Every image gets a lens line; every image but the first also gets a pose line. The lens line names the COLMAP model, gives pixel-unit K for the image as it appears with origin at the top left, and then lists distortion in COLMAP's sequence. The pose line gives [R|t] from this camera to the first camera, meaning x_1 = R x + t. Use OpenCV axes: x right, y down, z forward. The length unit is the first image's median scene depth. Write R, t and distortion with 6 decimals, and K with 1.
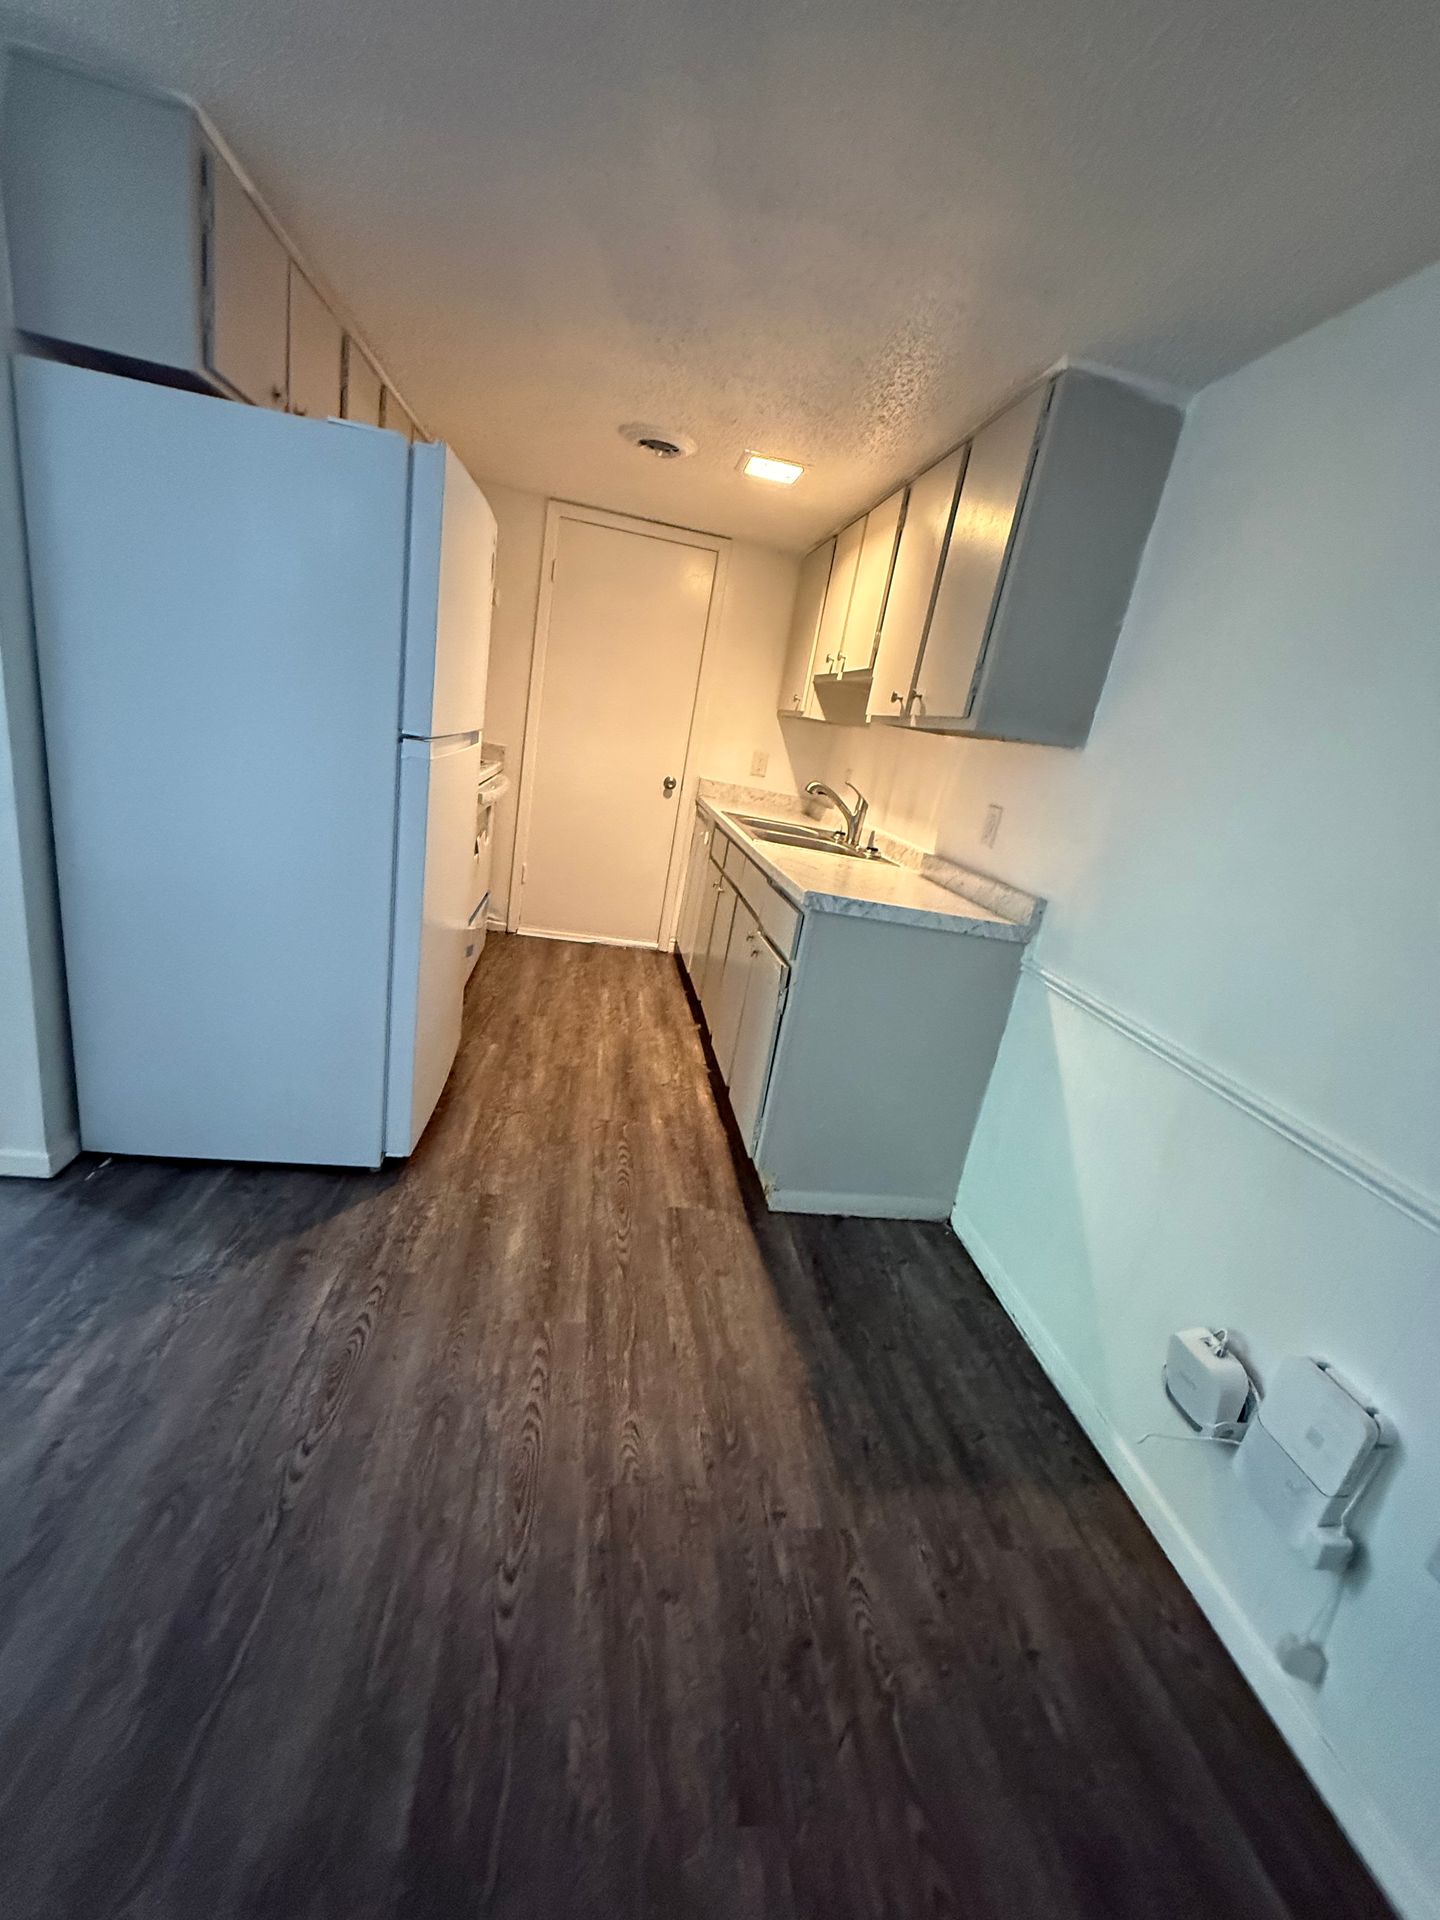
lens RADIAL K [[766.4, 0, 716.7], [0, 766.4, 952.5], [0, 0, 1]] dist [-0.001109, 0.000441]
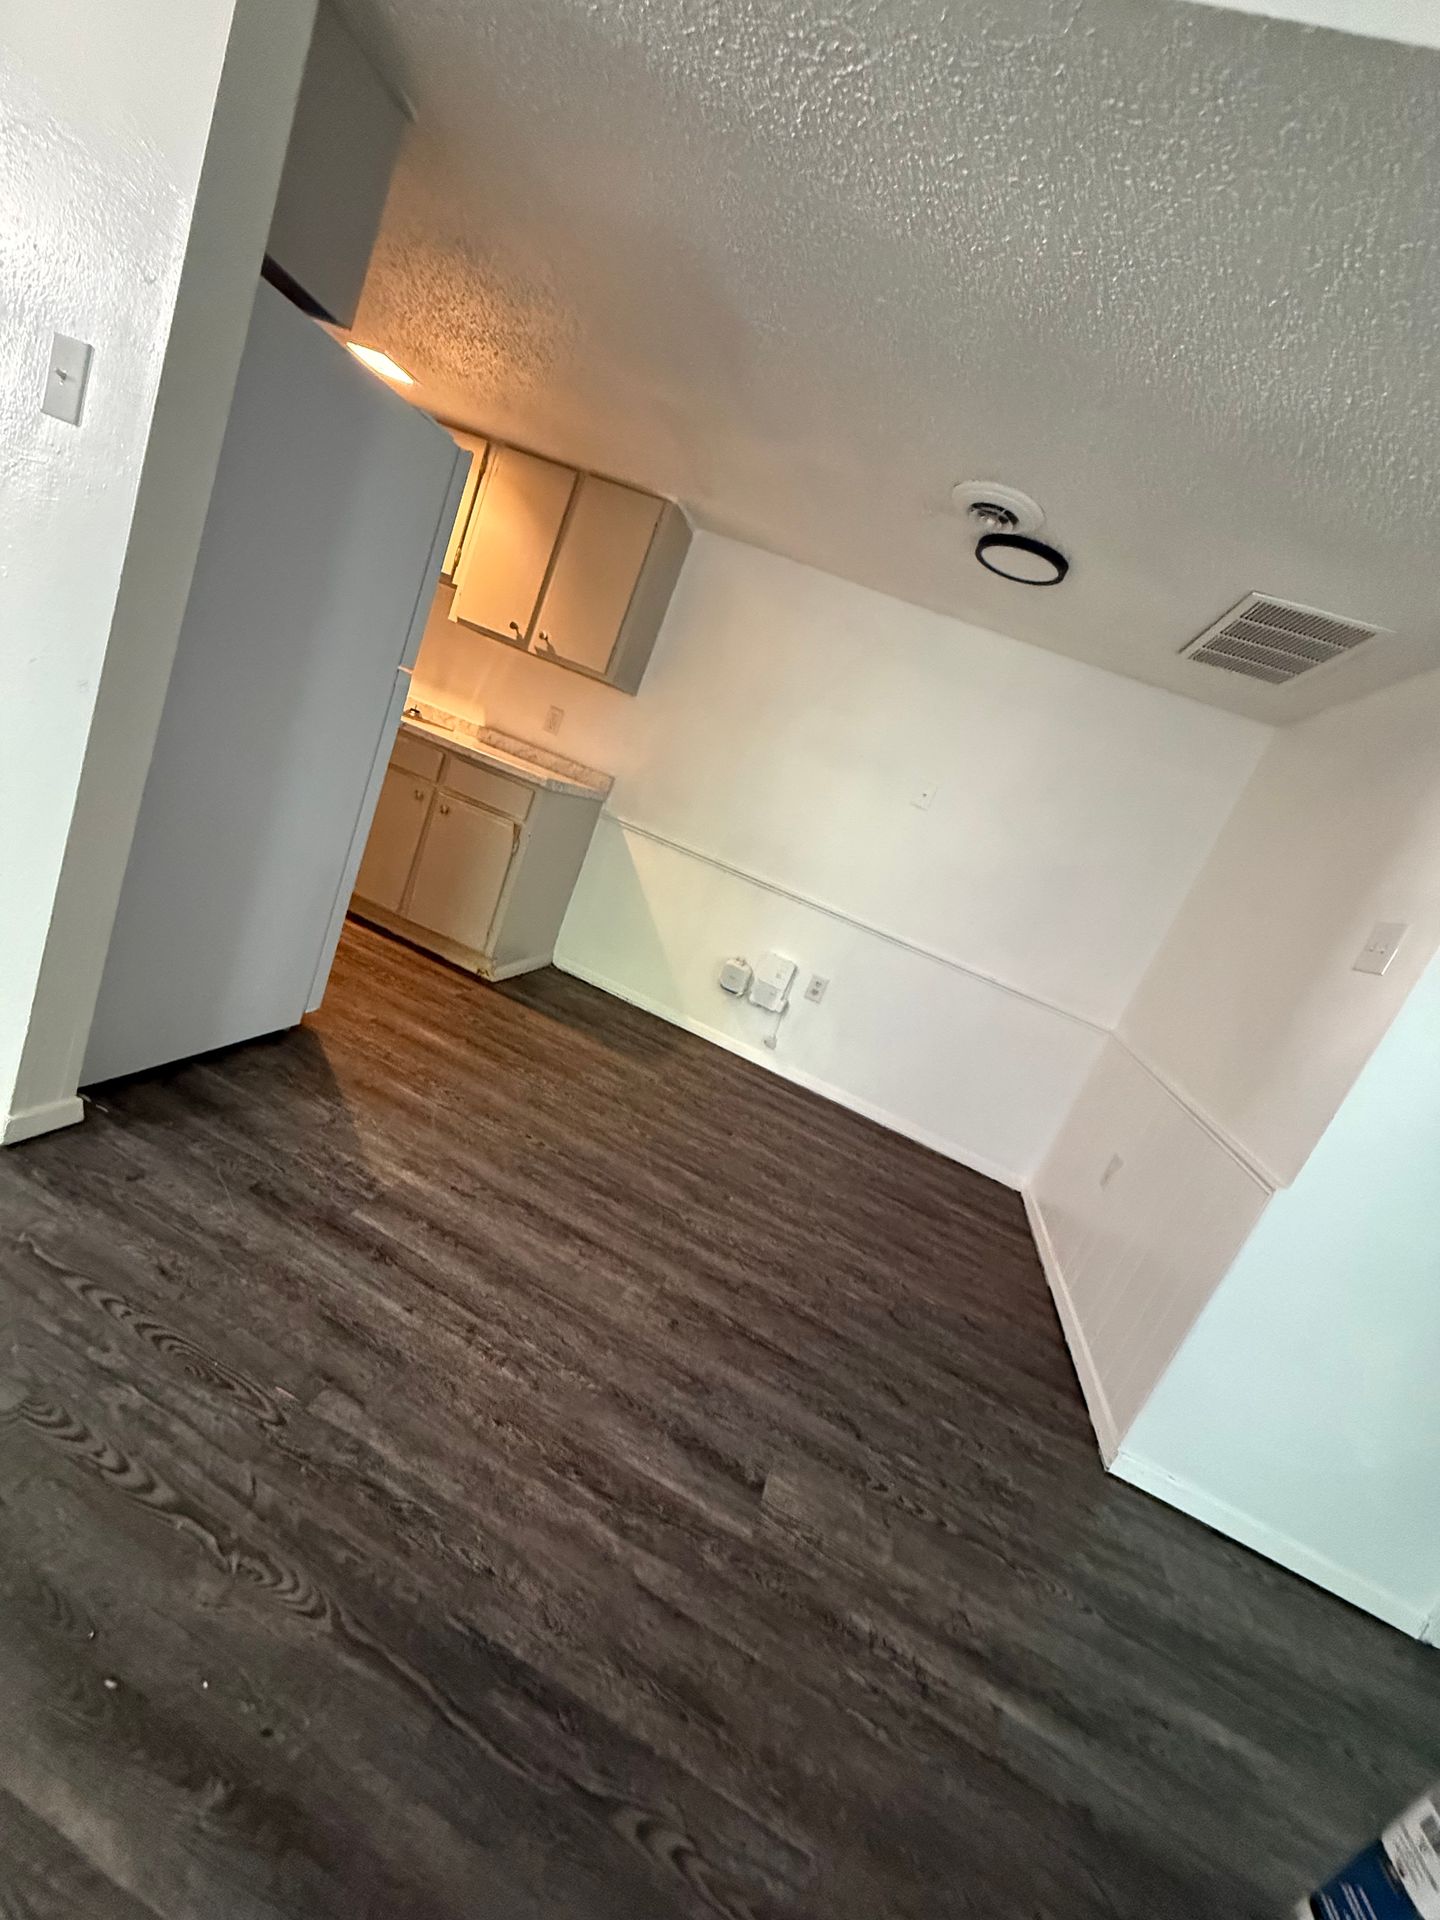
lens RADIAL K [[766.4, 0, 714.1], [0, 766.4, 955.0], [0, 0, 1]] dist [-0.001109, 0.000441]
pose [[0.434398, -0.220407, 0.873338, -1.391630], [-0.042848, 0.963444, 0.264460, -0.185074], [-0.899701, -0.152302, 0.409075, -0.032392]]
